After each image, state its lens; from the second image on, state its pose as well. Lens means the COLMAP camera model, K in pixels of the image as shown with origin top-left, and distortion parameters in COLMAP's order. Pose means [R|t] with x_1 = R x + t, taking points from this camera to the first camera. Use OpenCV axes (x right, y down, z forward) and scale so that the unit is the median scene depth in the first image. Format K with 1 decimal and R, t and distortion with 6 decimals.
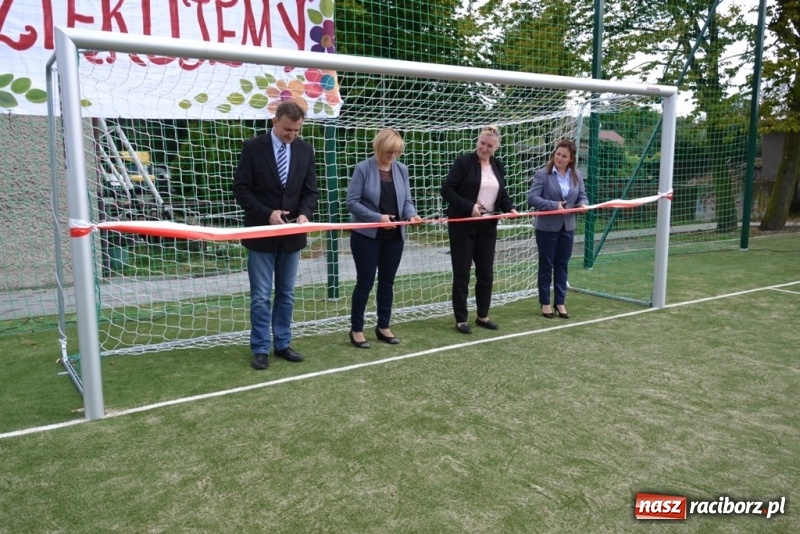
lens RADIAL K [[733.2, 0, 403.6], [0, 733.2, 267.7], [0, 0, 1]] dist [0.010380, -0.017720]
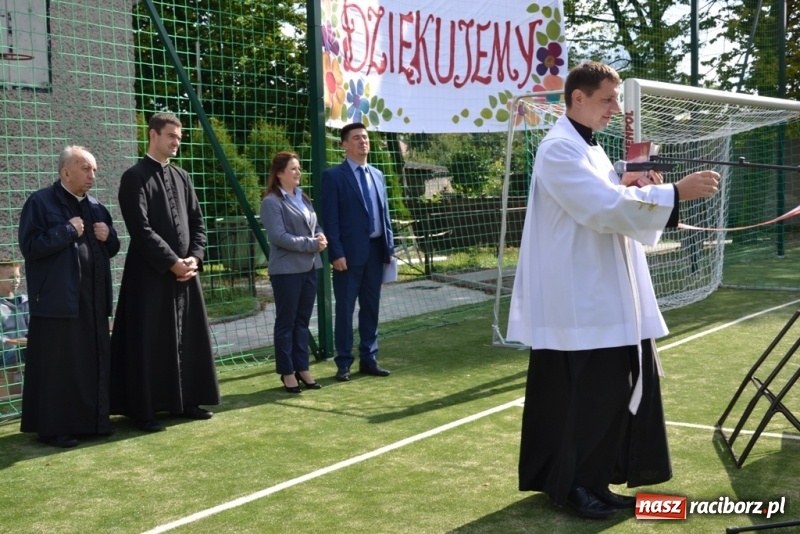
lens RADIAL K [[1153.7, 0, 397.0], [0, 1153.7, 268.3], [0, 0, 1]] dist [0.000390, 0.017744]
pose [[0.940371, -0.048507, 0.336675, -0.921739], [0.069427, 0.996314, -0.050374, 0.067895], [-0.332991, 0.070745, 0.940273, -0.512374]]
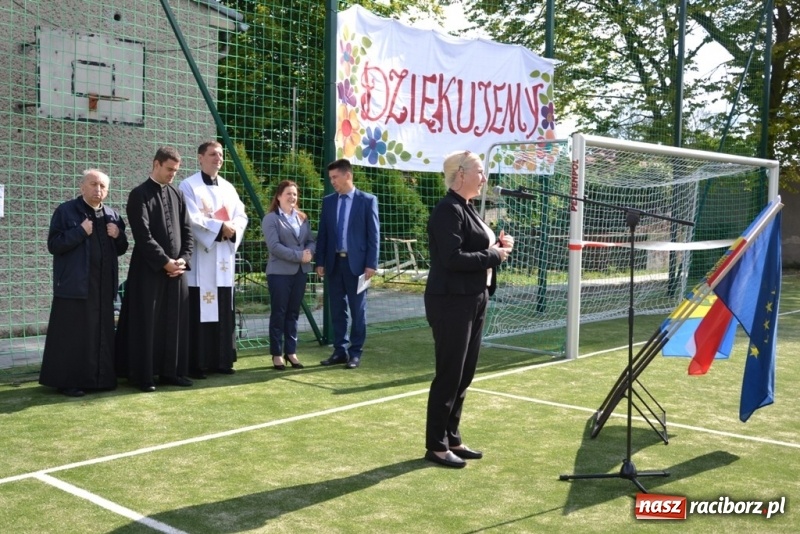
lens RADIAL K [[1003.2, 0, 400.4], [0, 1003.2, 267.5], [0, 0, 1]] dist [-0.022972, 0.029265]
pose [[0.972716, 0.003585, 0.231970, -0.806715], [0.014446, 0.997004, -0.075987, 0.095791], [-0.231547, 0.077265, 0.969751, -0.670518]]
